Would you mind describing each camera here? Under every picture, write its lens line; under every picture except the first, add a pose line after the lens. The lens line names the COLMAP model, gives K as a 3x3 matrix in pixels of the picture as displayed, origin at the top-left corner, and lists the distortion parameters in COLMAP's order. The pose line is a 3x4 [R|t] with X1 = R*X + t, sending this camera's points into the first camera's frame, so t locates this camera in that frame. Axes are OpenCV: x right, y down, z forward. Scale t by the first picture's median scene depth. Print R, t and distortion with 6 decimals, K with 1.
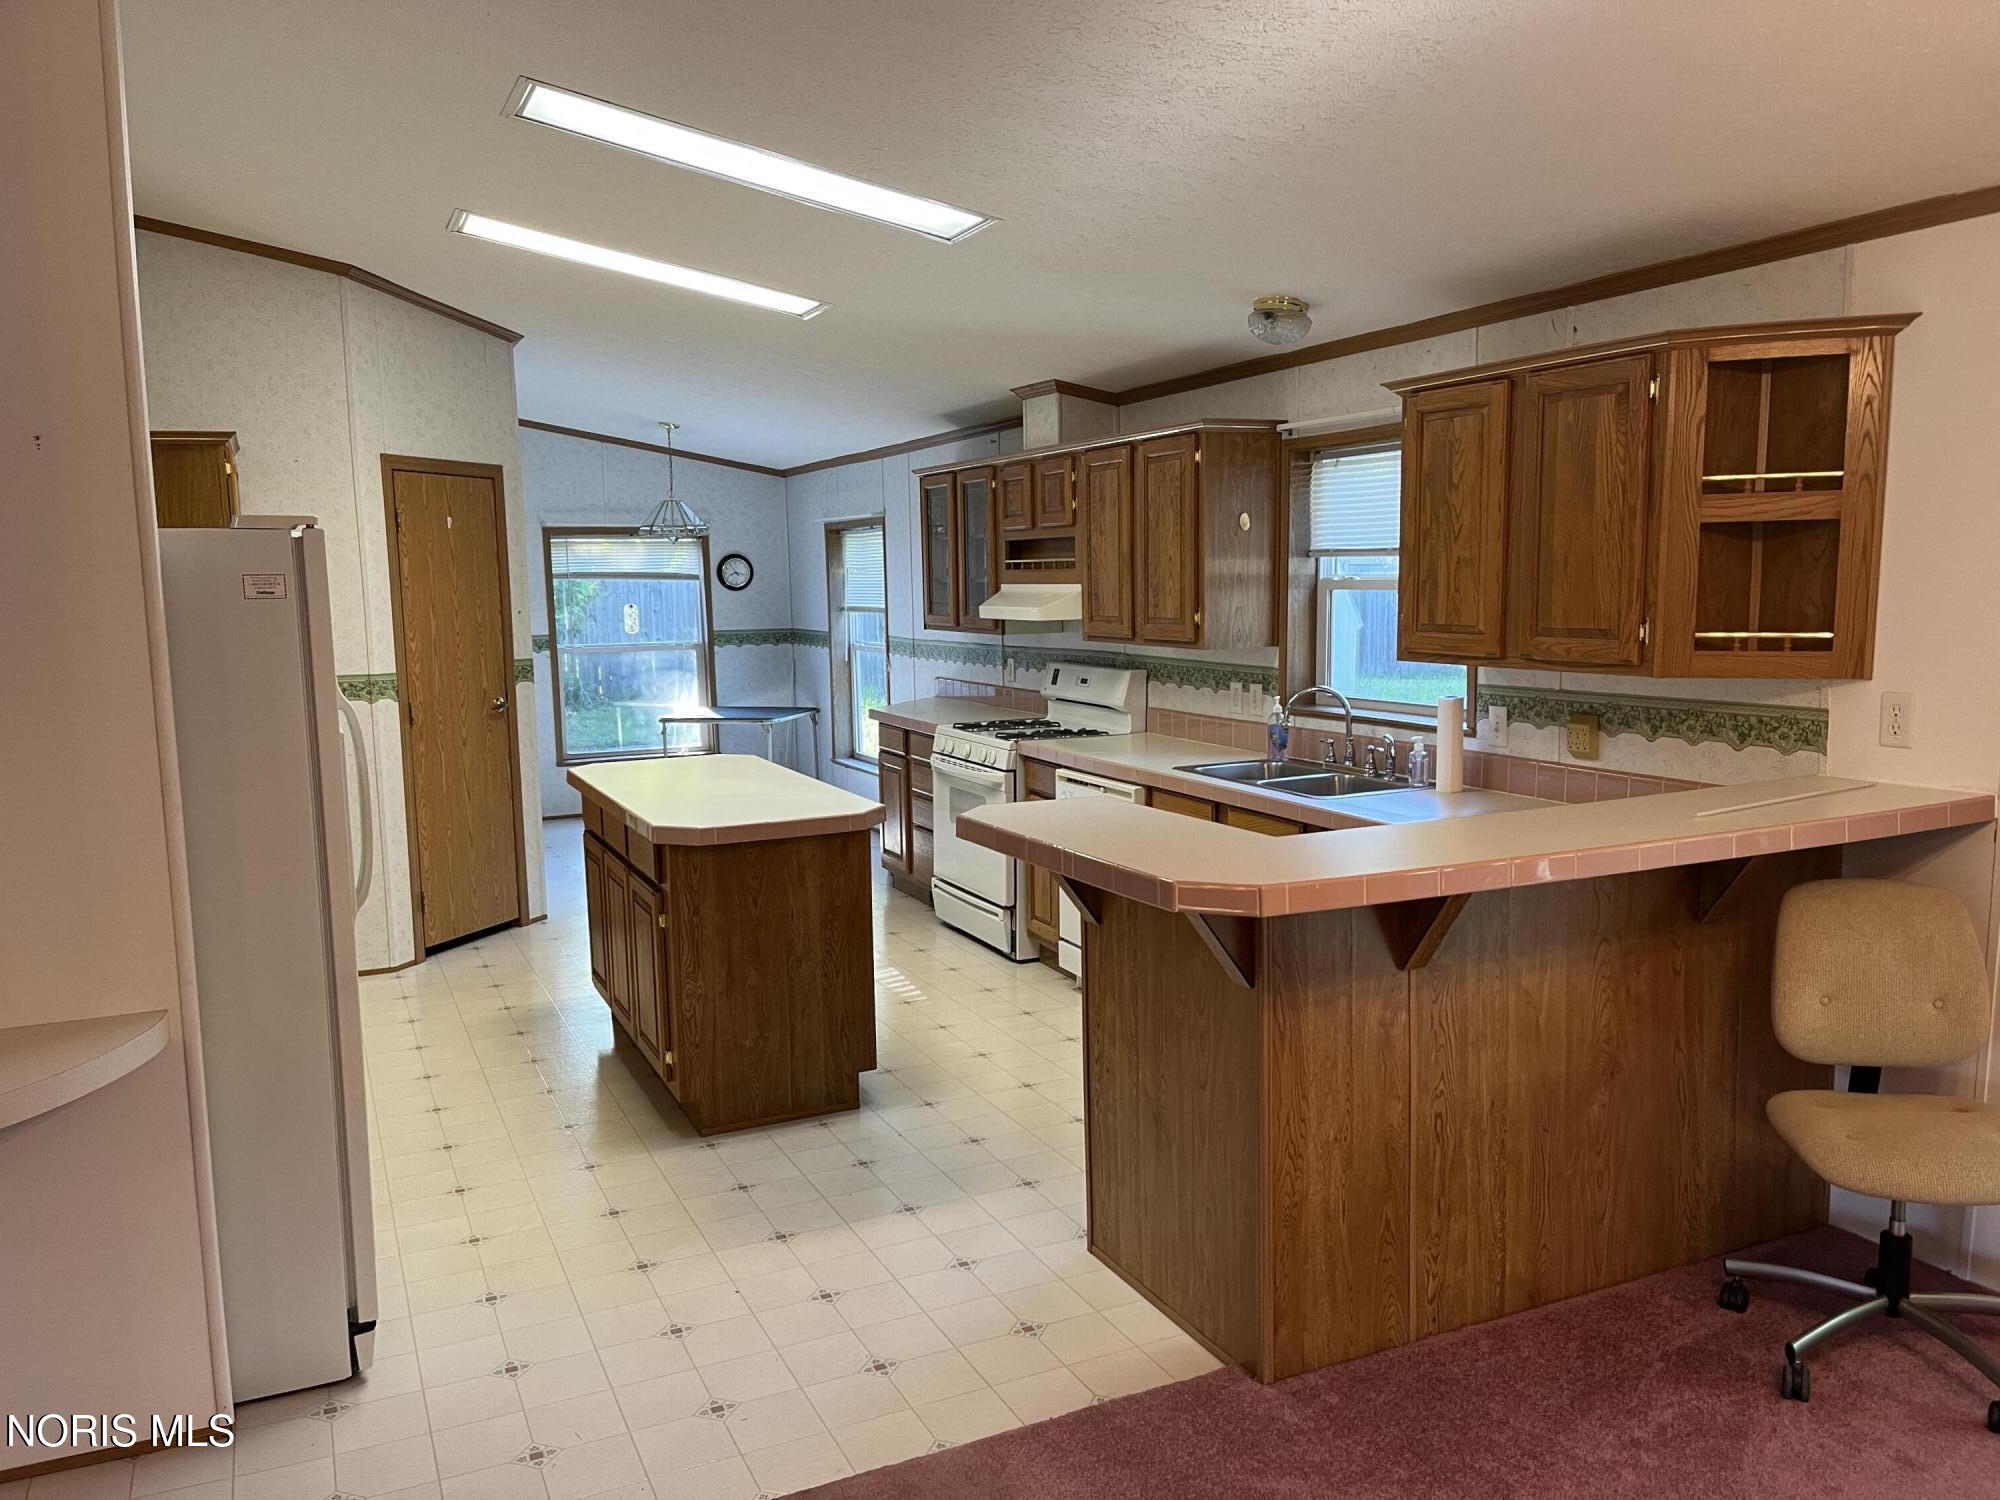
lens RADIAL K [[1504.5, 0, 1012.7], [0, 1504.5, 758.2], [0, 0, 1]] dist [0.063098, -0.085282]
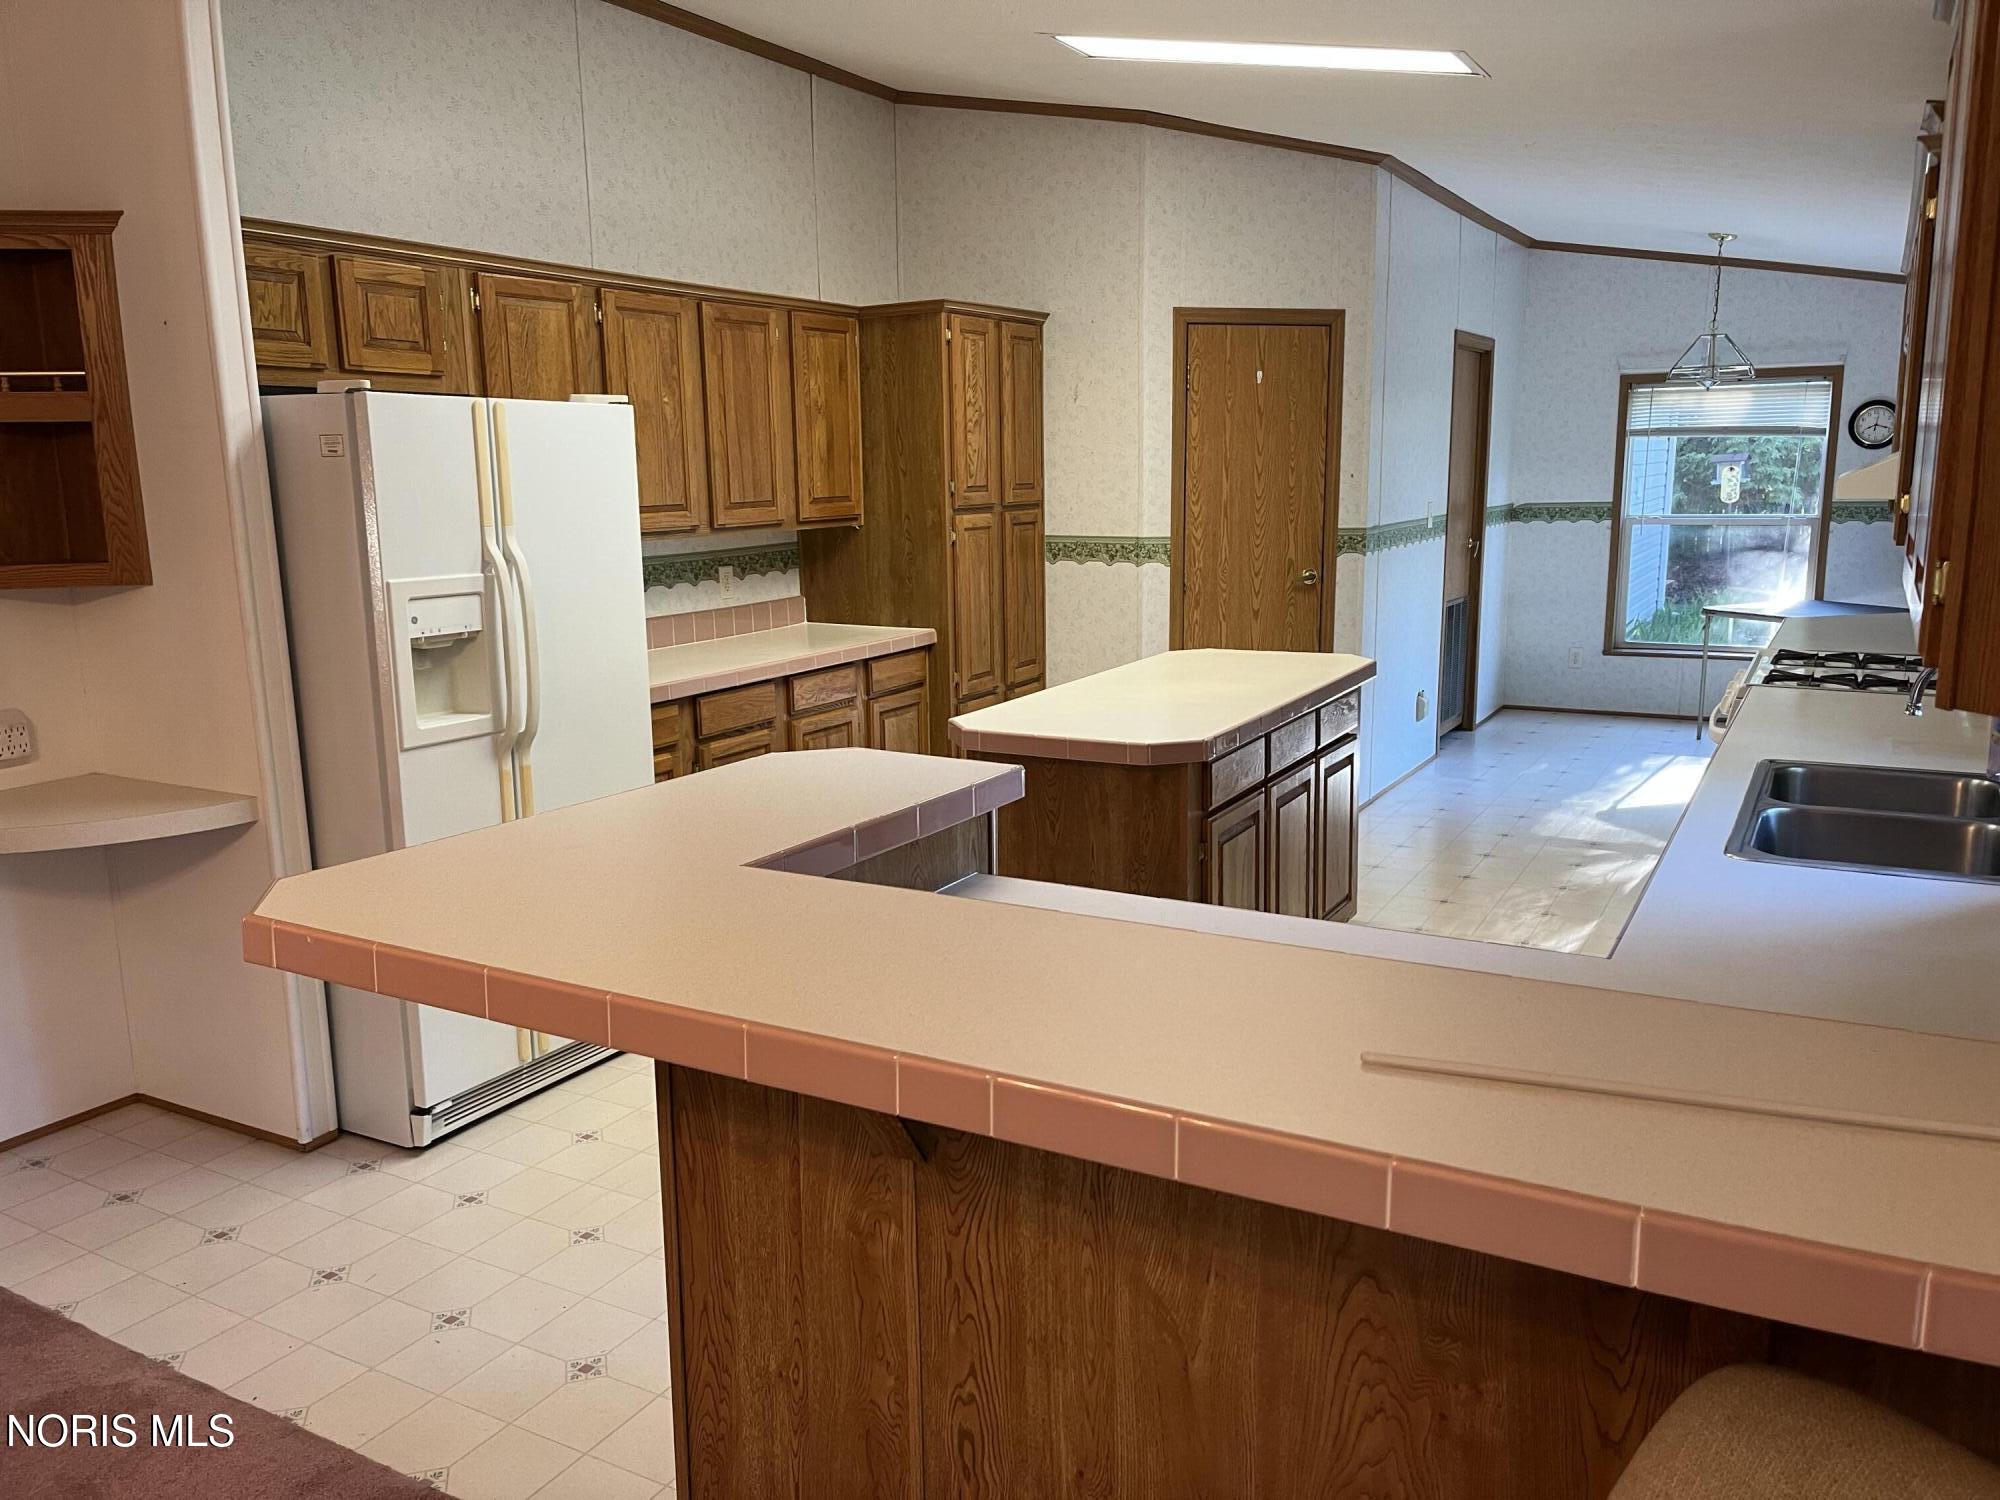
lens RADIAL K [[1504.5, 0, 1007.0], [0, 1504.5, 757.1], [0, 0, 1]] dist [0.063098, -0.085282]
pose [[0.581472, 0.166128, -0.796425, 0.462443], [-0.093271, 0.986088, 0.137593, -0.055188], [0.808202, -0.005723, 0.588877, 0.466617]]
